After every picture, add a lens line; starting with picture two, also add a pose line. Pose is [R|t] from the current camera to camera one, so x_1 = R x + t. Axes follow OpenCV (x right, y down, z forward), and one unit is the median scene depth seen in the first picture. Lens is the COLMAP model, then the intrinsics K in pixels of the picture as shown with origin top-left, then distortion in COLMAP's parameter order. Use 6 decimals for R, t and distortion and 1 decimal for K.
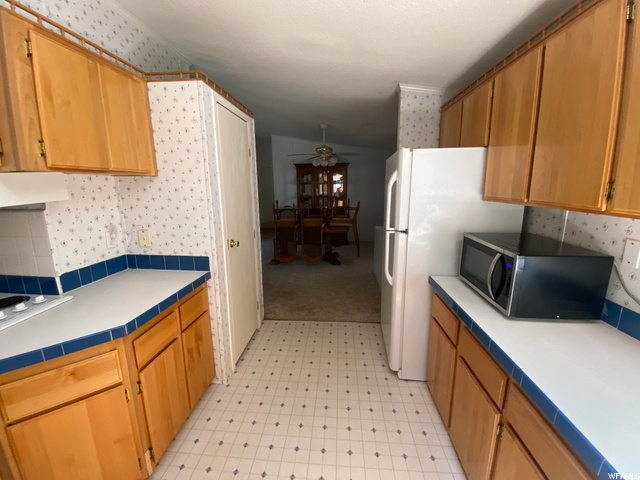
lens RADIAL K [[258.8, 0, 319.2], [0, 258.8, 237.4], [0, 0, 1]] dist [0.035200, -0.028263]
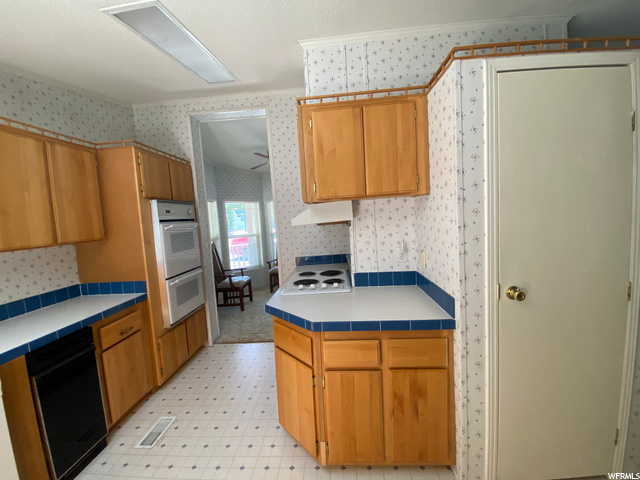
lens RADIAL K [[258.8, 0, 319.2], [0, 258.8, 237.4], [0, 0, 1]] dist [0.035200, -0.028263]
pose [[0.023973, 0.089489, -0.995699, 0.317310], [-0.133016, 0.987415, 0.085542, -0.123156], [0.990824, 0.130394, 0.035574, 0.668717]]
